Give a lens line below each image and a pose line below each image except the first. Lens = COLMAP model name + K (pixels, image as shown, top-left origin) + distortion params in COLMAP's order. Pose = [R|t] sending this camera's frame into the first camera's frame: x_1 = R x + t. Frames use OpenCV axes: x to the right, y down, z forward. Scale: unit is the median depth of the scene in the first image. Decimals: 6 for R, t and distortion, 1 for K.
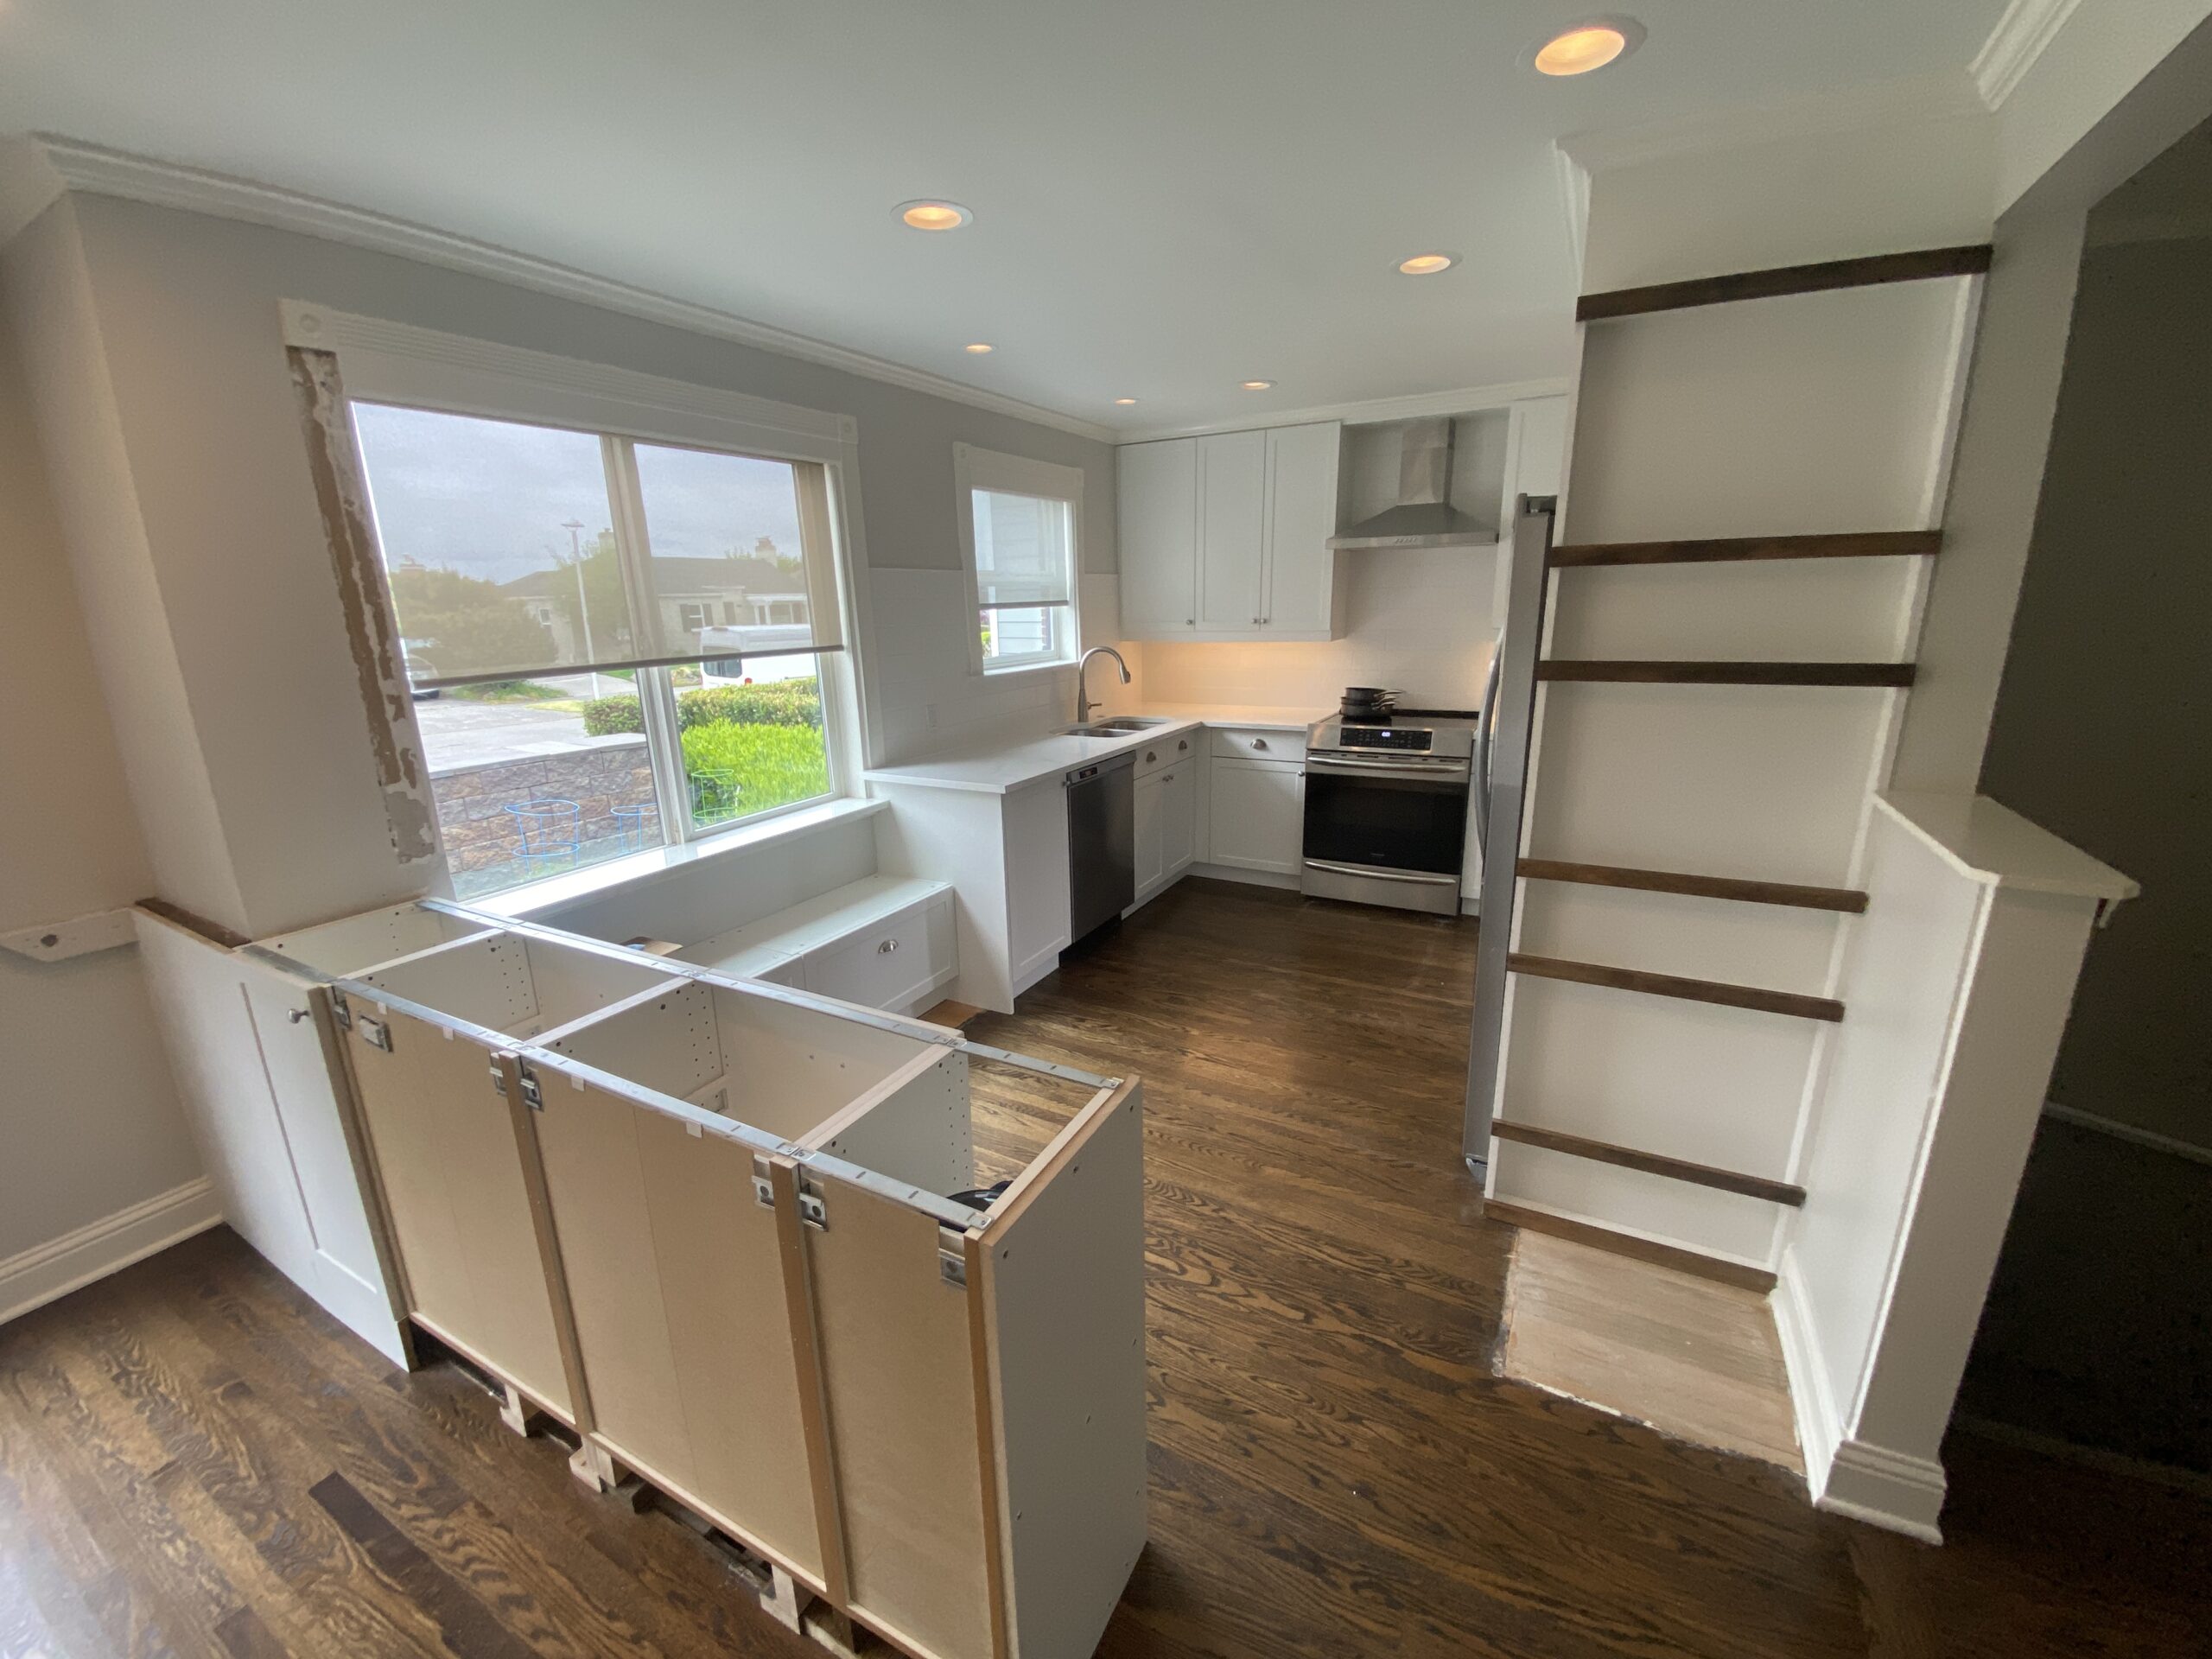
lens RADIAL K [[897.7, 0, 1112.4], [0, 897.7, 835.0], [0, 0, 1]] dist [-0.000528, -0.008893]
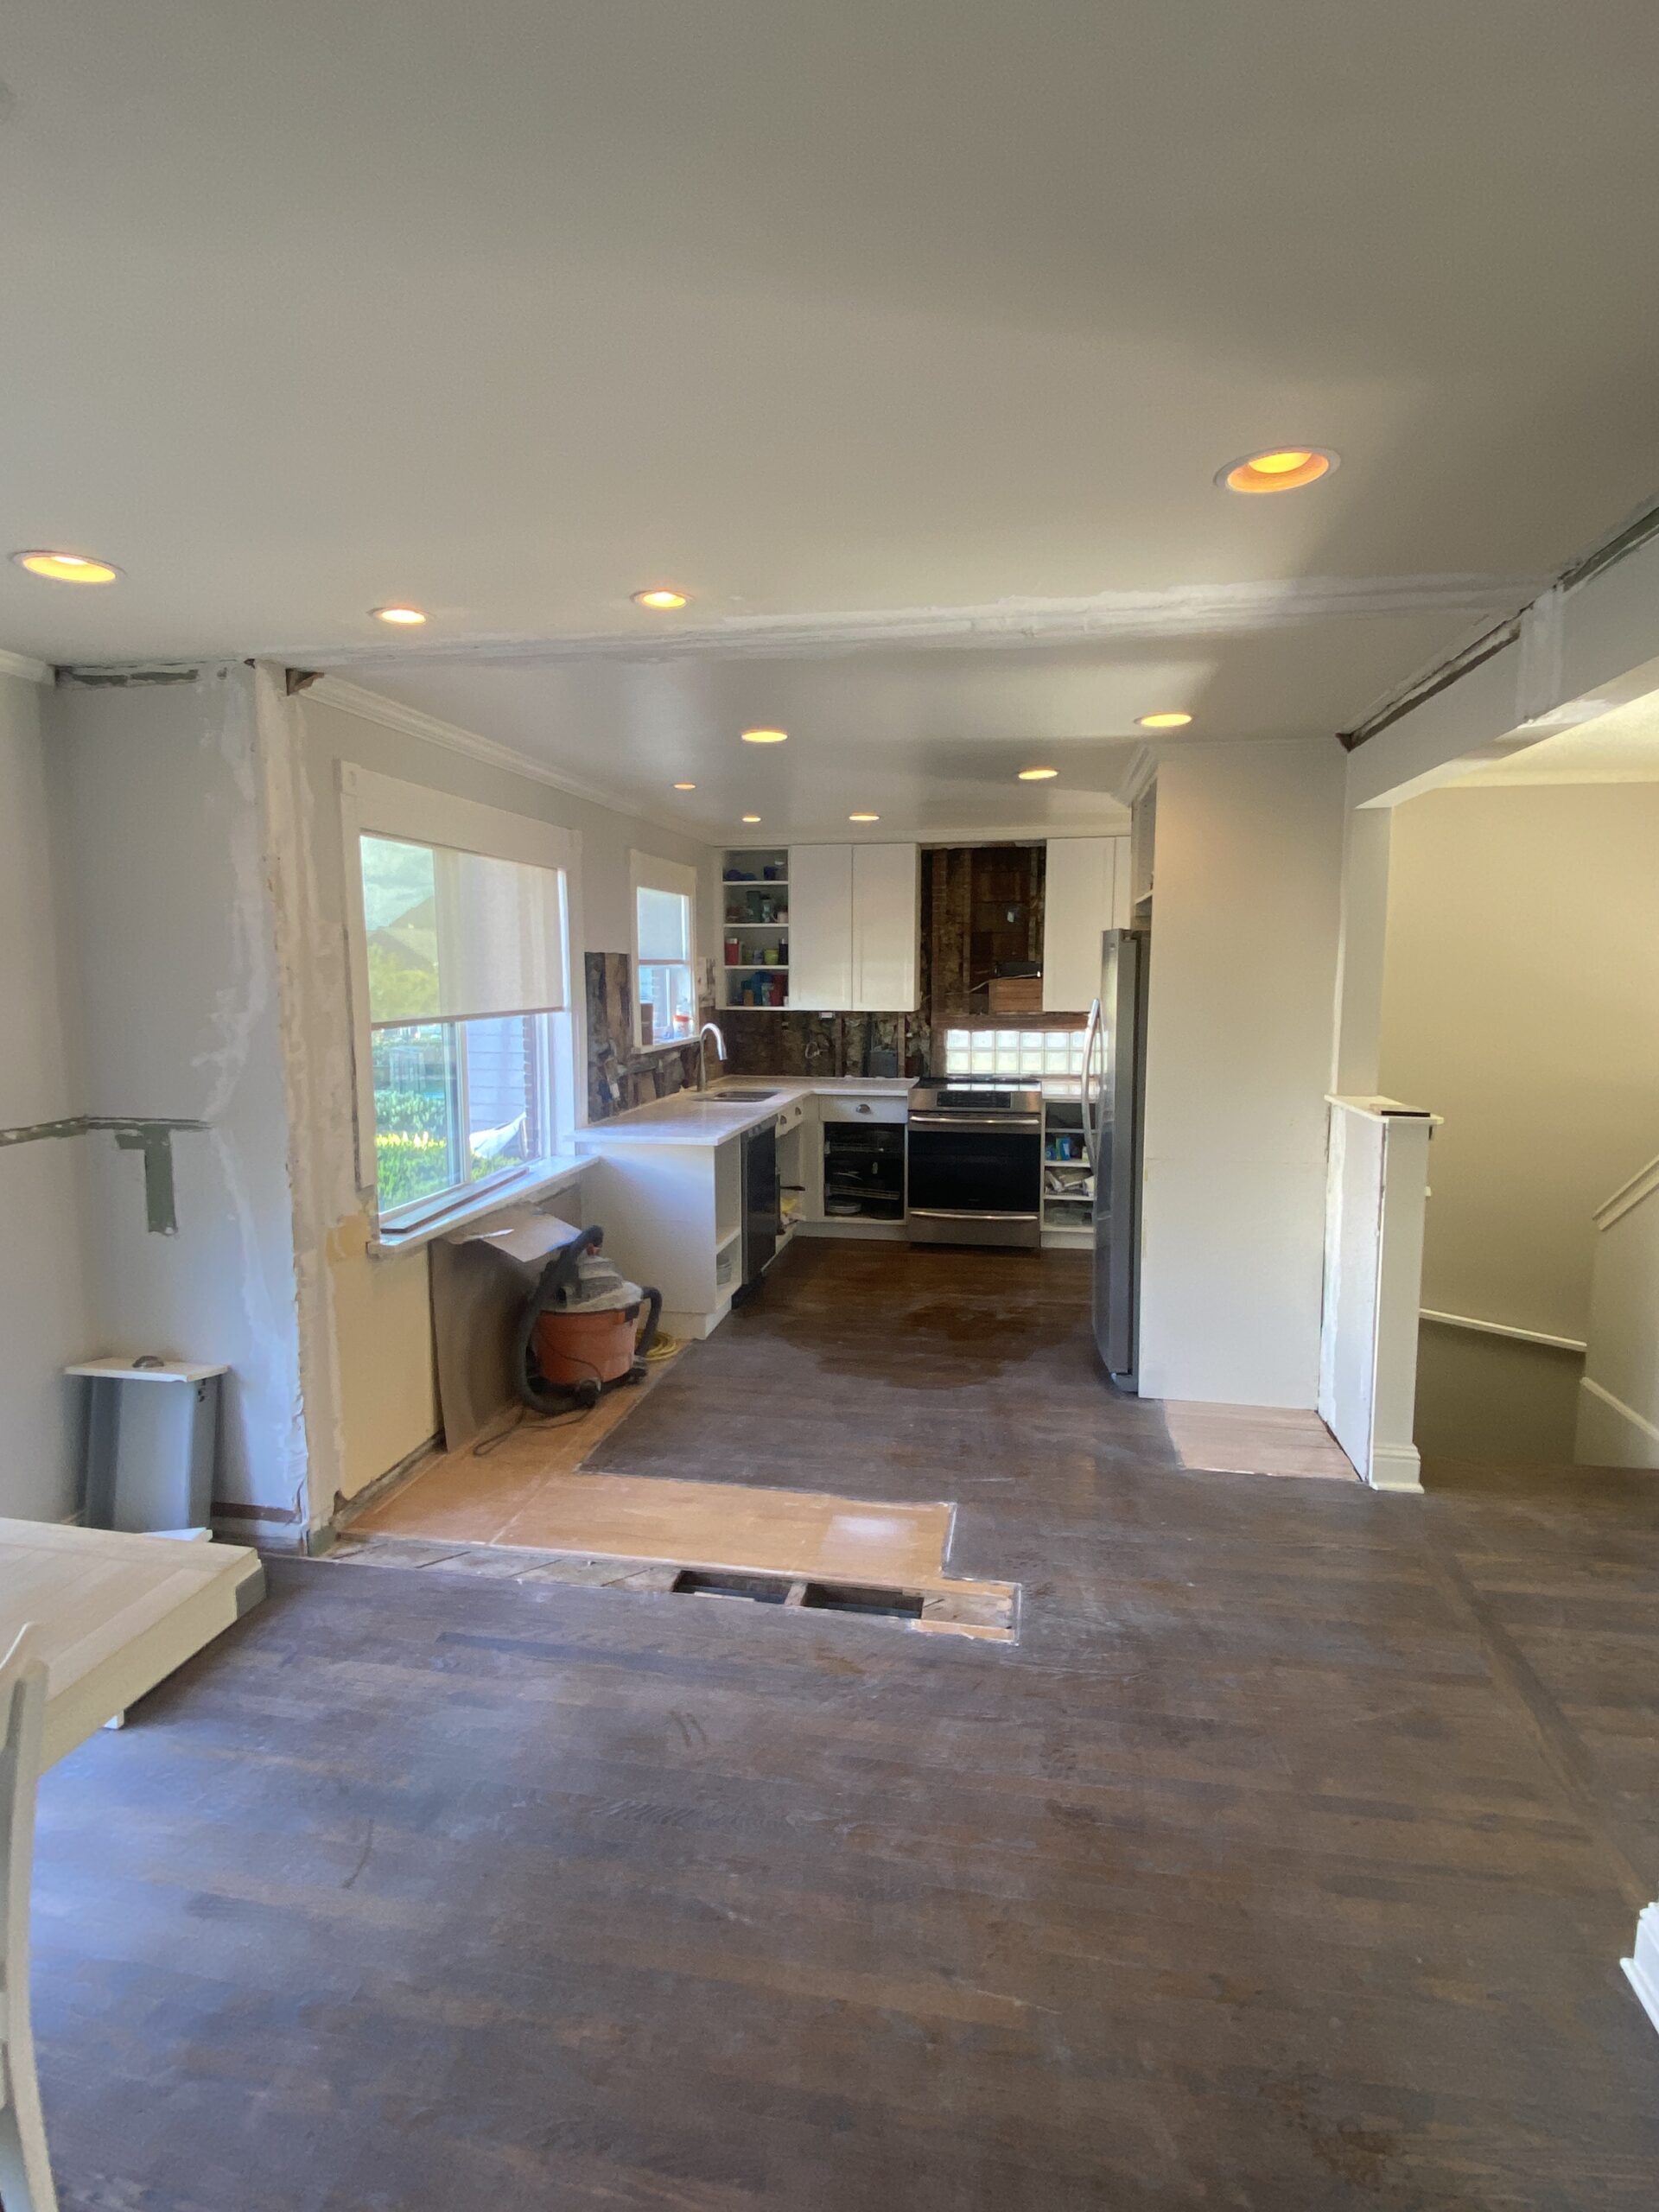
lens RADIAL K [[1123.8, 0, 830.1], [0, 1123.8, 1090.8], [0, 0, 1]] dist [-0.000092, -0.000009]
pose [[0.951392, -0.017533, 0.307484, -0.555333], [0.065071, 0.987284, -0.145040, 0.141839], [-0.301031, 0.157998, 0.940435, -0.571363]]
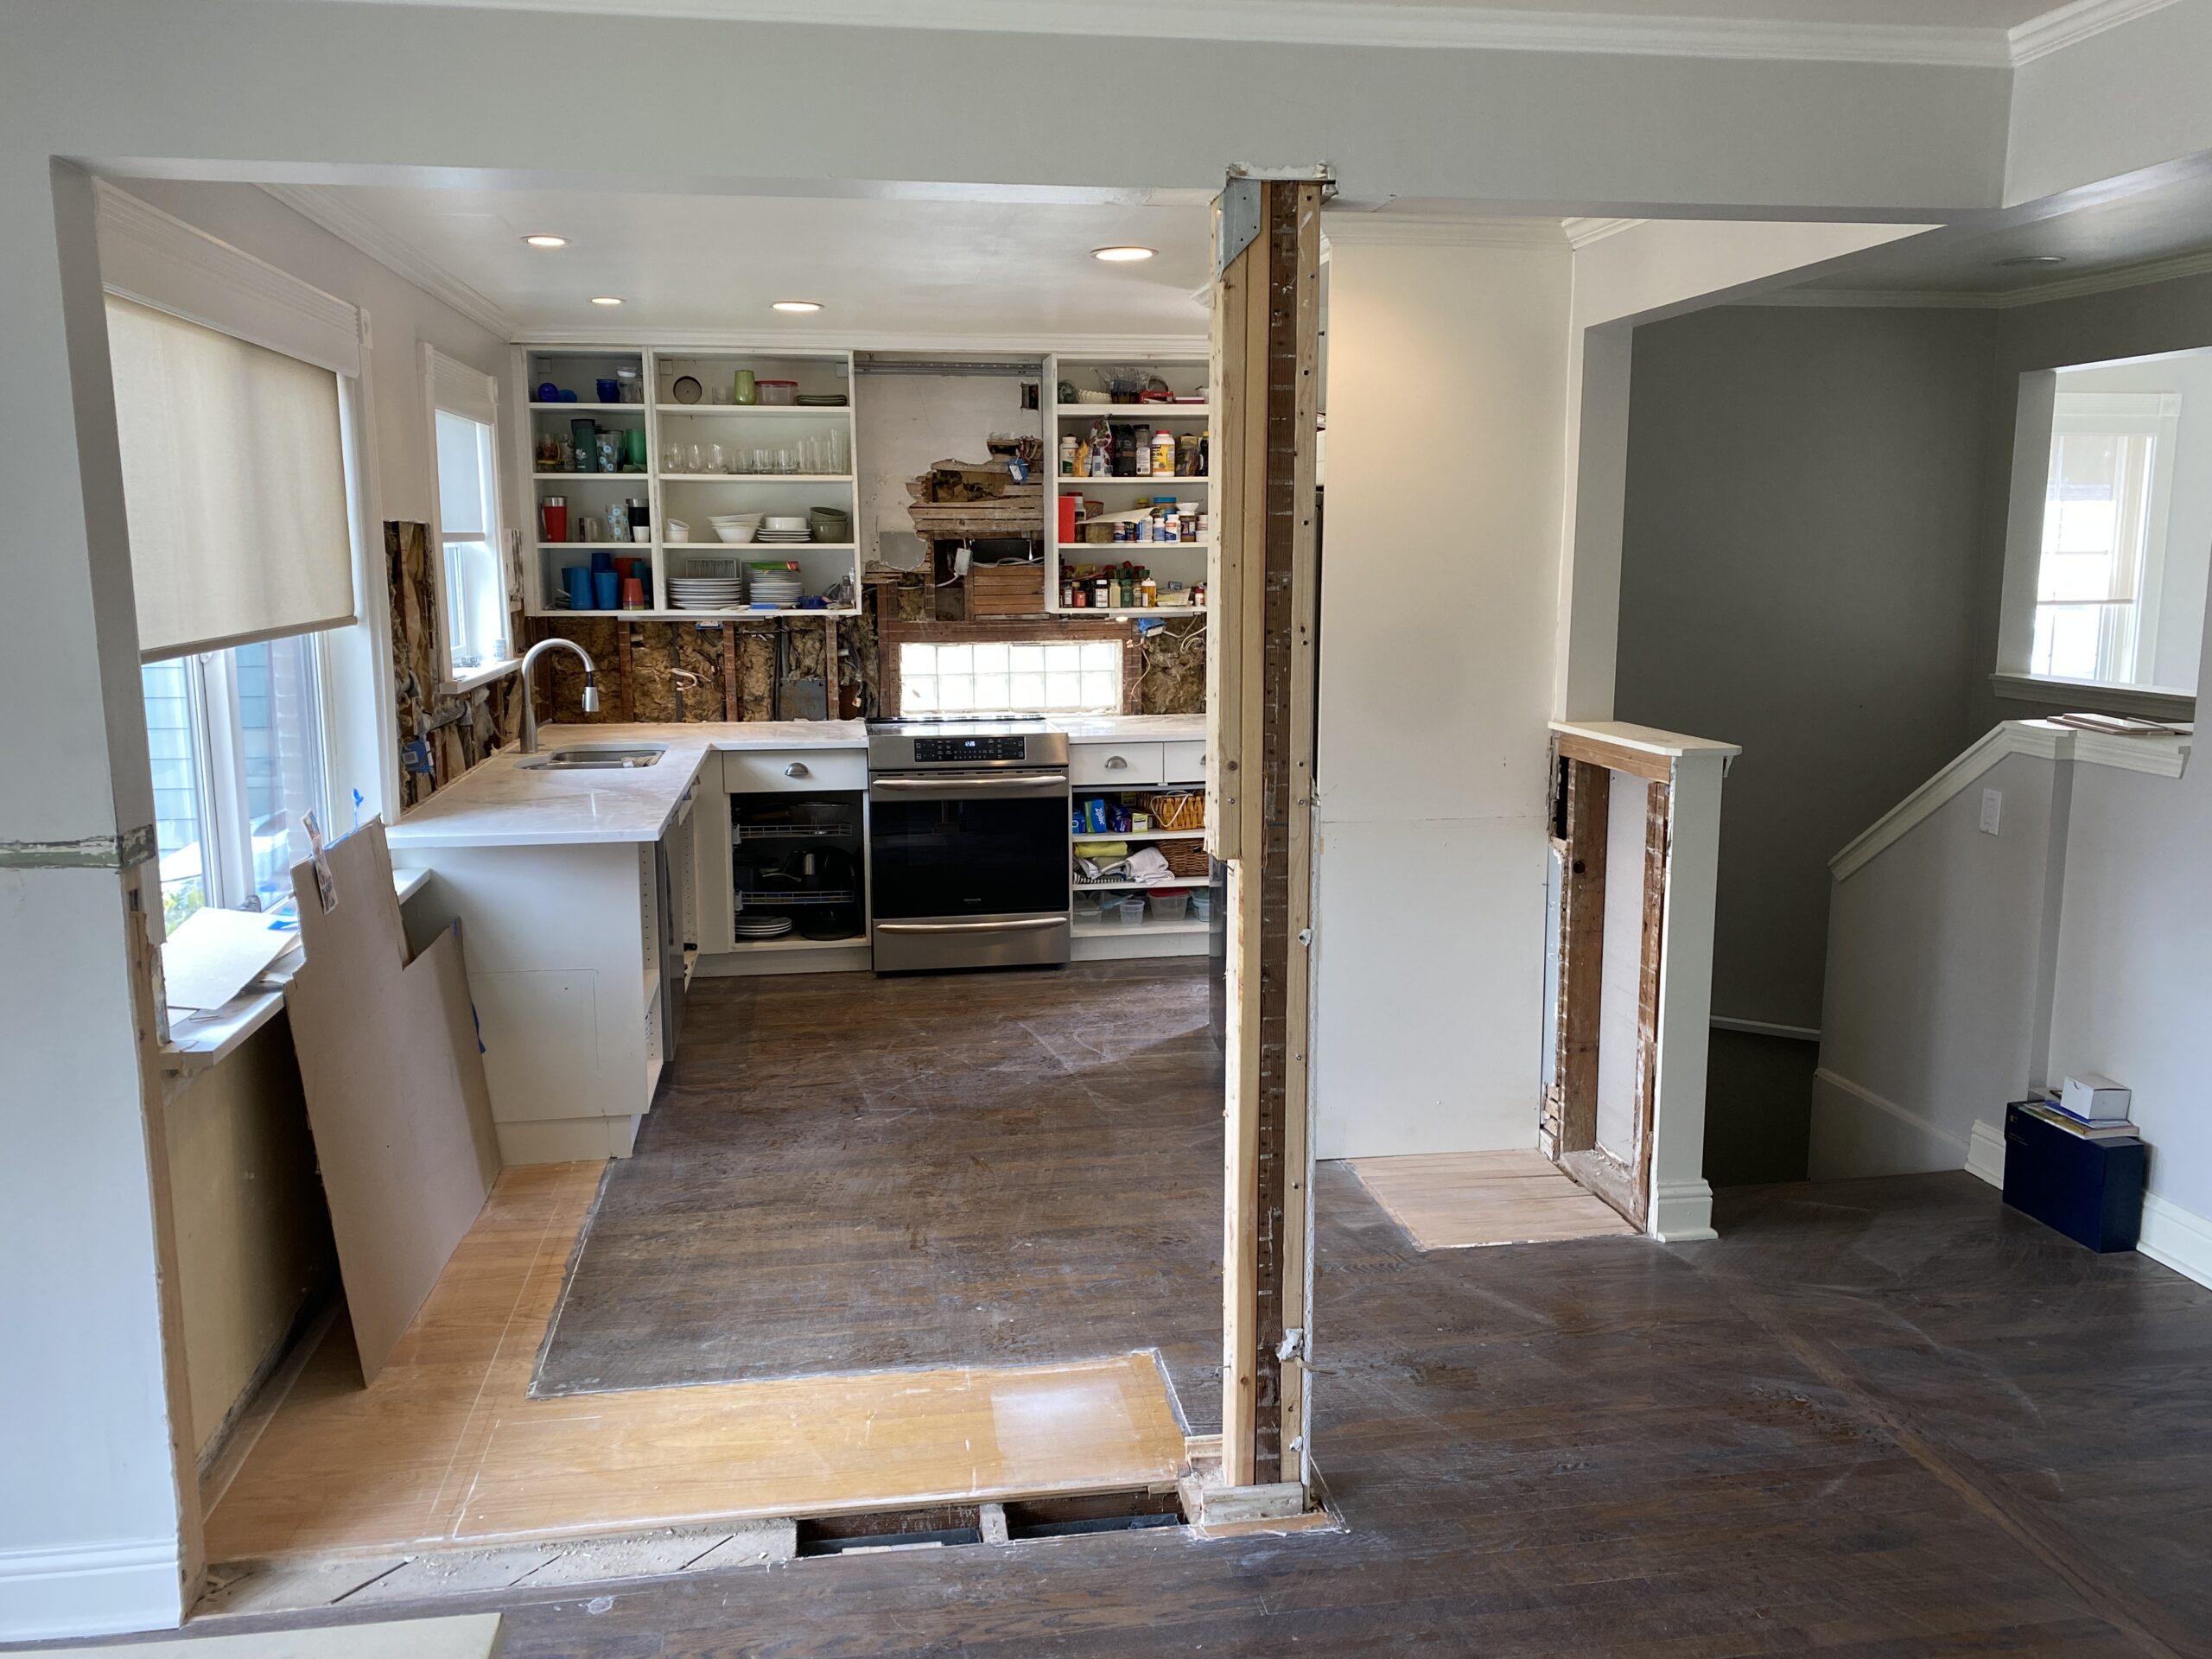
lens RADIAL K [[1681.1, 0, 1106.0], [0, 1681.1, 829.5], [0, 0, 1]] dist [0.070815, -0.202331]
pose [[0.792187, -0.085607, 0.604244, -0.829138], [0.145589, 0.988035, -0.050891, 0.092743], [-0.592658, 0.128286, 0.795172, -0.394959]]
